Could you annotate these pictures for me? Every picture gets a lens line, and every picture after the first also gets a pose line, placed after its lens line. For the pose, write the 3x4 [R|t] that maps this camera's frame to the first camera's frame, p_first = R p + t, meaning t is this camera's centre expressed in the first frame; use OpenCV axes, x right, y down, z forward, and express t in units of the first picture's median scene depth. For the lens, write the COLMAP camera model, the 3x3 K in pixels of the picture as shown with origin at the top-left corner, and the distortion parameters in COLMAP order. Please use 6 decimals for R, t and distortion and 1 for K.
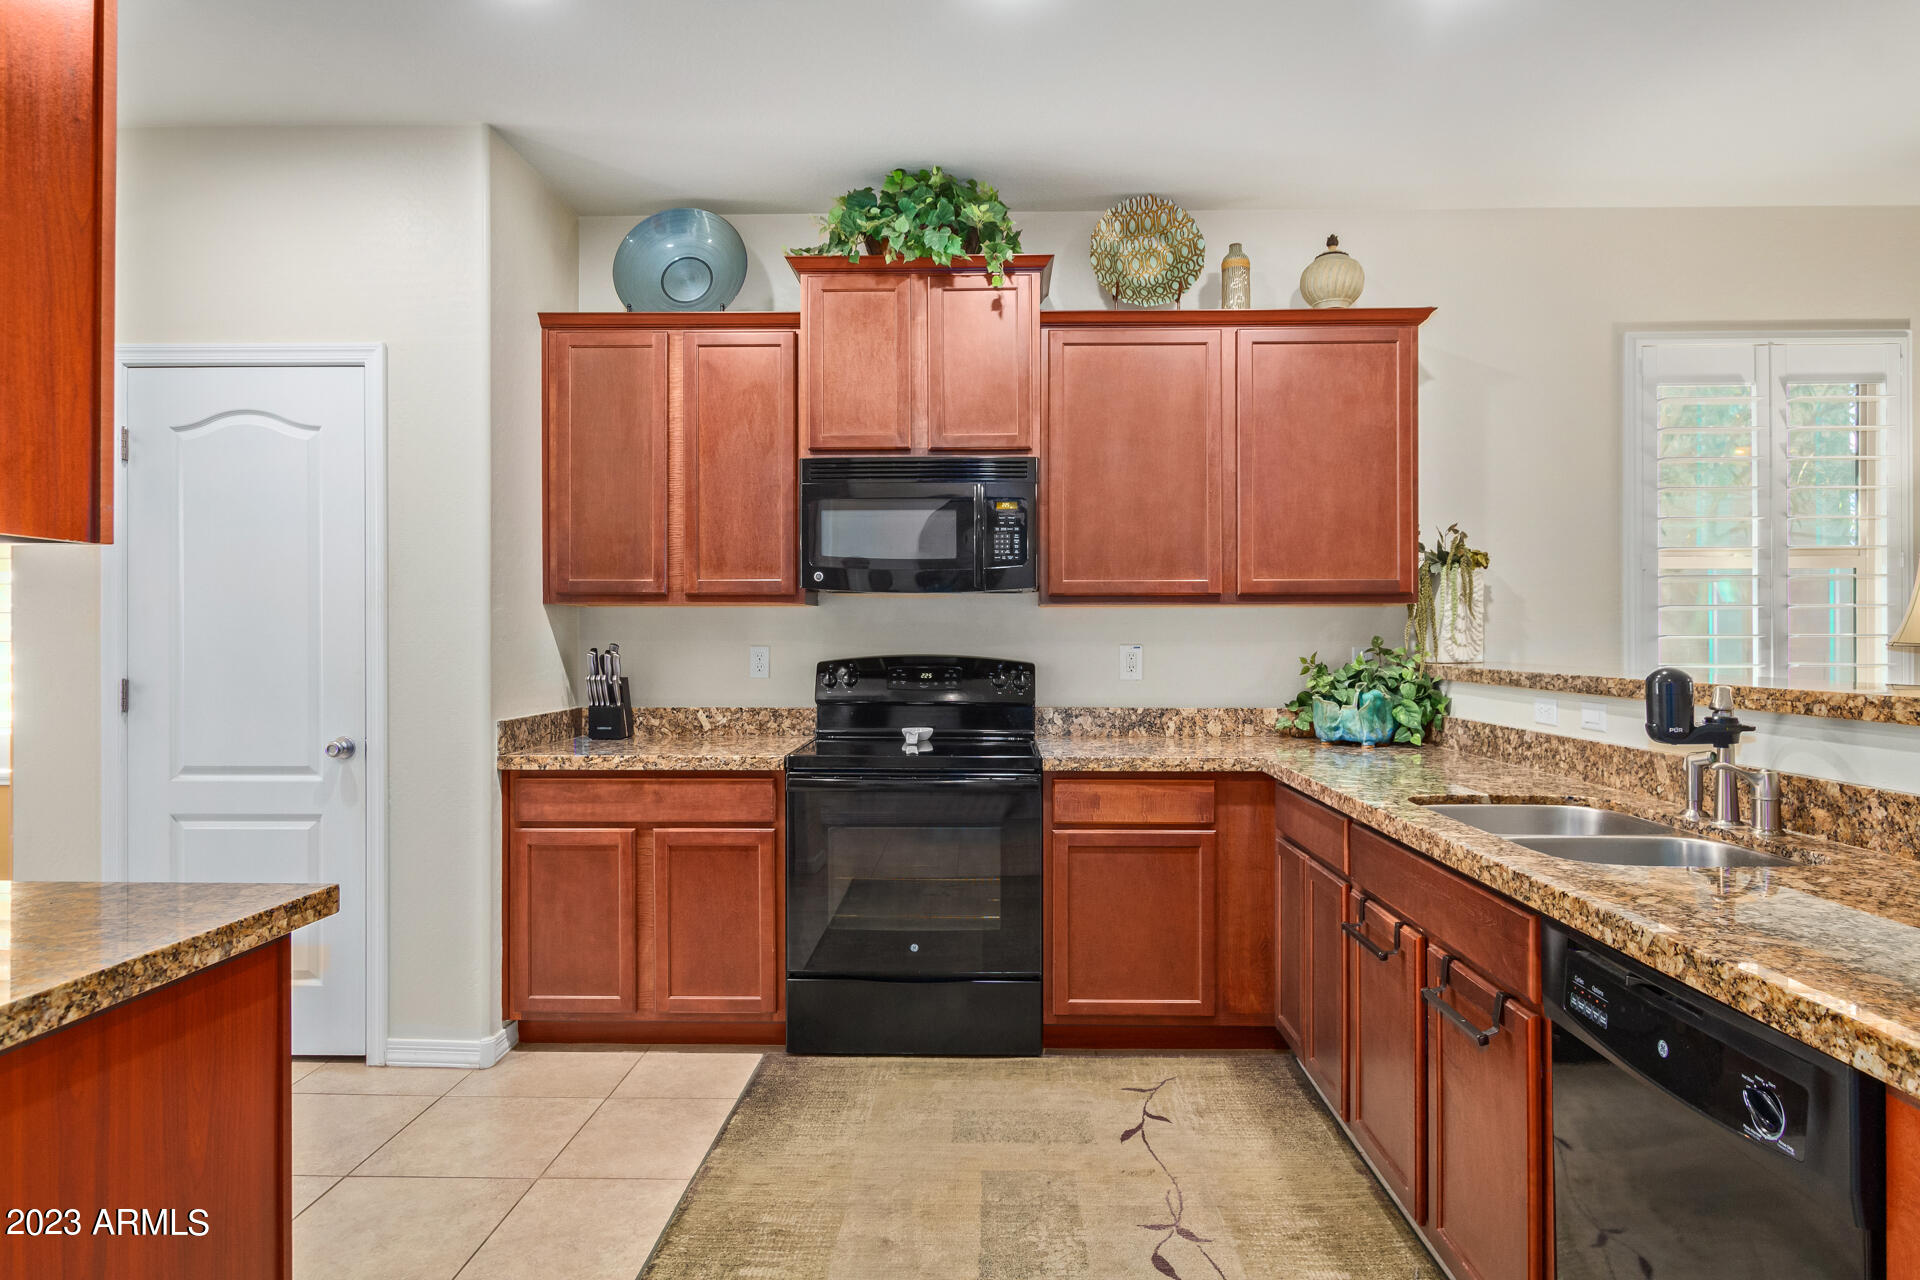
lens RADIAL K [[1130.2, 0, 960.0], [0, 1130.2, 640.0], [0, 0, 1]] dist [0.001245, 0.000270]
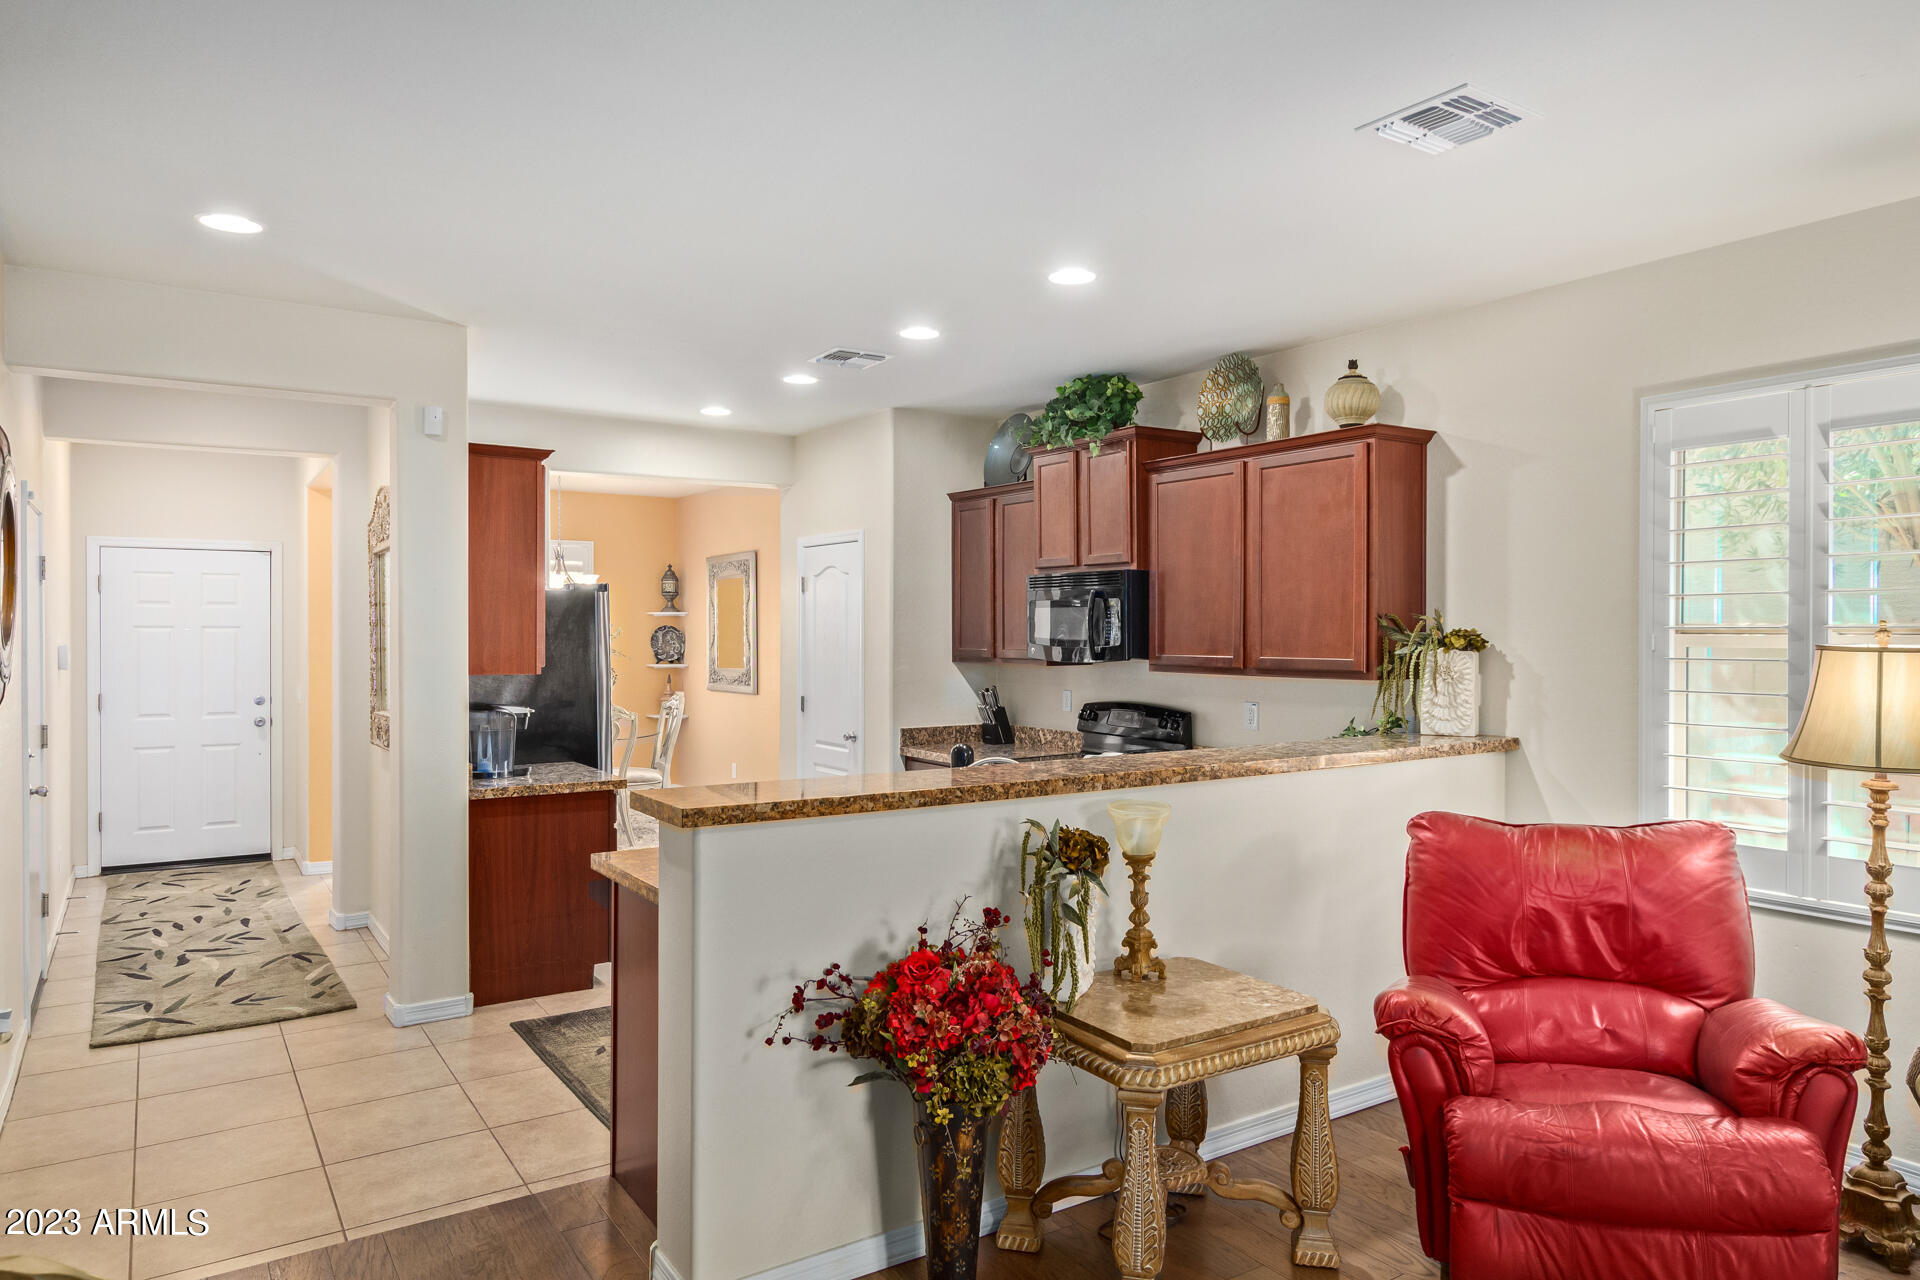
lens RADIAL K [[1204.2, 0, 960.0], [0, 1204.2, 640.0], [0, 0, 1]] dist [-0.004823, -0.001033]
pose [[0.567953, 0.008840, -0.823013, 1.143269], [-0.004199, 0.999960, 0.007842, -0.079859], [0.823050, -0.000998, 0.567968, -0.034275]]
